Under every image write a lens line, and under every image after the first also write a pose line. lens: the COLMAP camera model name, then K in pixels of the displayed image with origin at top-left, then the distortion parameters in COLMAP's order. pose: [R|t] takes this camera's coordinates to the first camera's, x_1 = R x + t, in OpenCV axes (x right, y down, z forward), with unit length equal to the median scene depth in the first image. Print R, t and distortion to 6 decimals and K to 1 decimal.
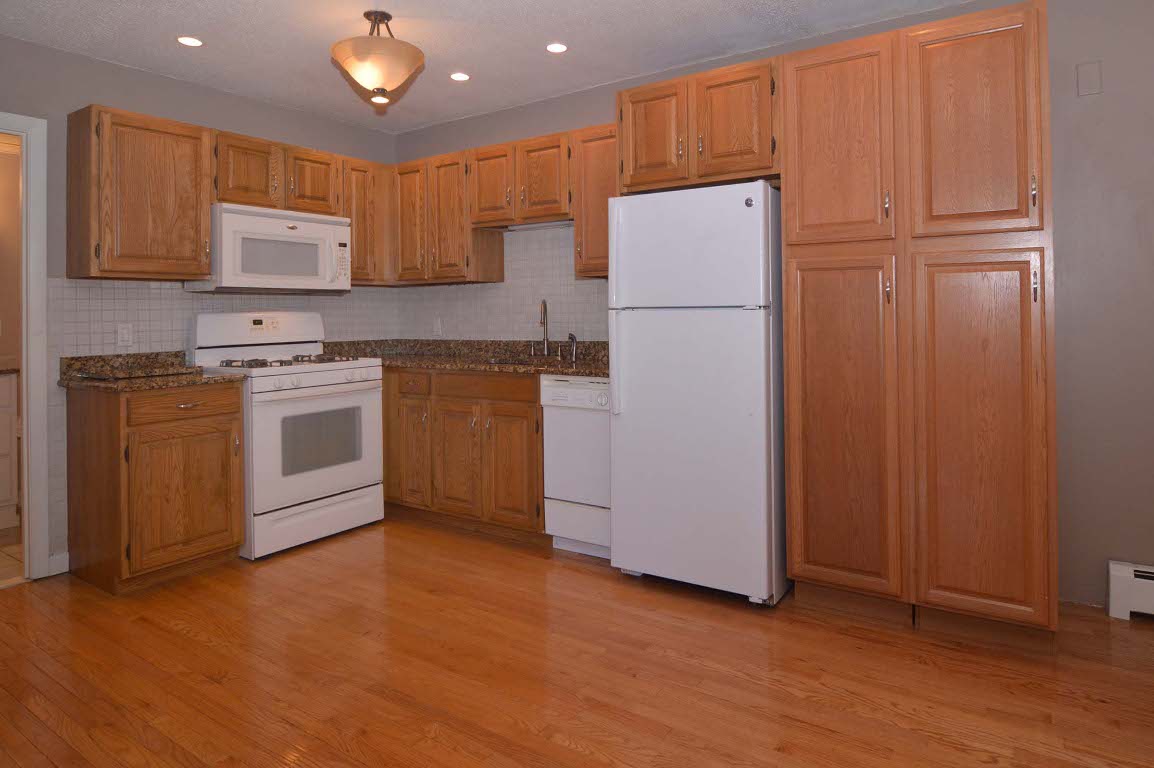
lens RADIAL K [[729.2, 0, 643.9], [0, 729.2, 314.2], [0, 0, 1]] dist [-0.001819, -0.001384]
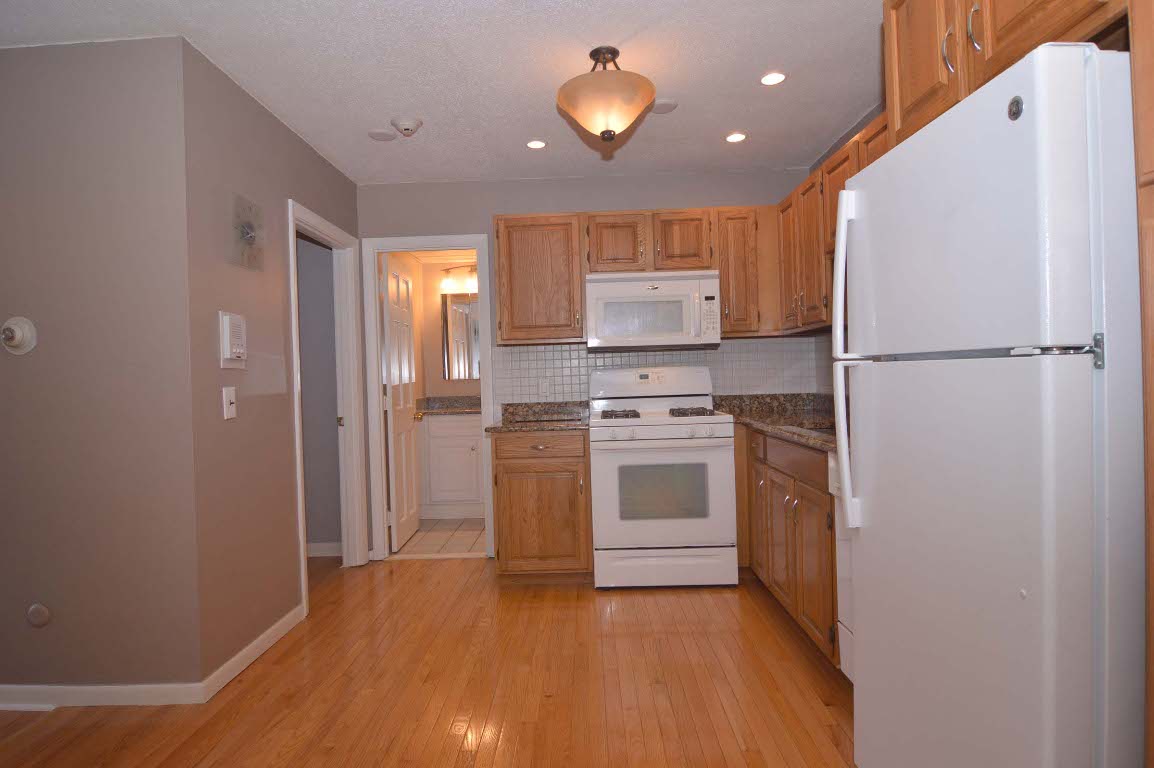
lens RADIAL K [[628.0, 0, 522.8], [0, 628.0, 383.4], [0, 0, 1]] dist [-0.014252, -0.000461]
pose [[0.466334, 0.008344, -0.884569, 0.238445], [0.021775, 0.999544, 0.020908, -0.002901], [0.884341, -0.029011, 0.465940, 0.403257]]
